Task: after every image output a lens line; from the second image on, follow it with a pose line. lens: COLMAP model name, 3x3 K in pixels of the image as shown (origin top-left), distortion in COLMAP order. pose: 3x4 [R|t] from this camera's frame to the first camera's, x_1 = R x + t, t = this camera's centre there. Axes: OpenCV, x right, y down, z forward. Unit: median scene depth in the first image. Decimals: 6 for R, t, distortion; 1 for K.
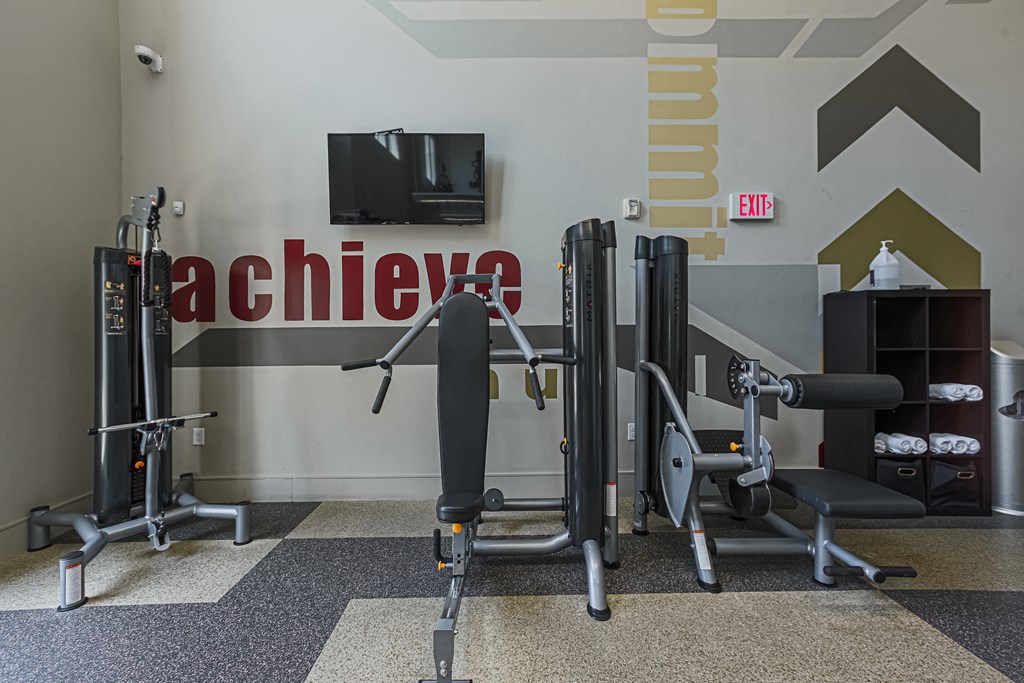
lens RADIAL K [[430.2, 0, 505.9], [0, 430.2, 334.9], [0, 0, 1]] dist [0.001330, 0.001126]
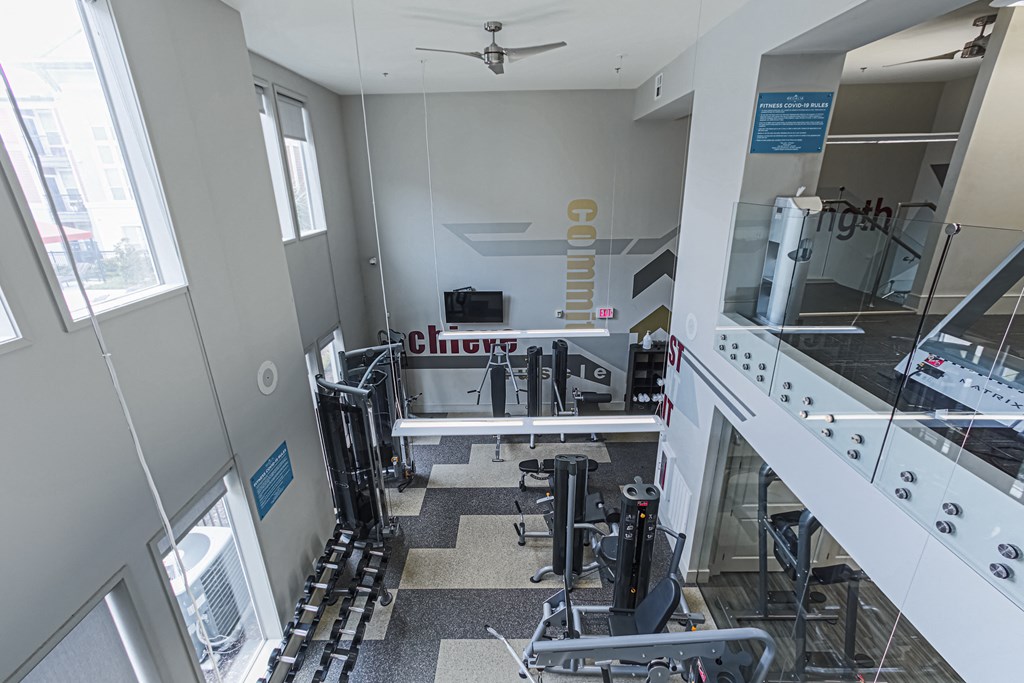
lens RADIAL K [[430.2, 0, 514.2], [0, 430.2, 338.8], [0, 0, 1]] dist [0.001330, 0.001126]
pose [[0.999893, -0.001113, -0.014613, 0.057273], [0.005973, 0.941483, 0.337008, -1.035641], [0.013383, -0.337060, 0.941388, -1.523718]]
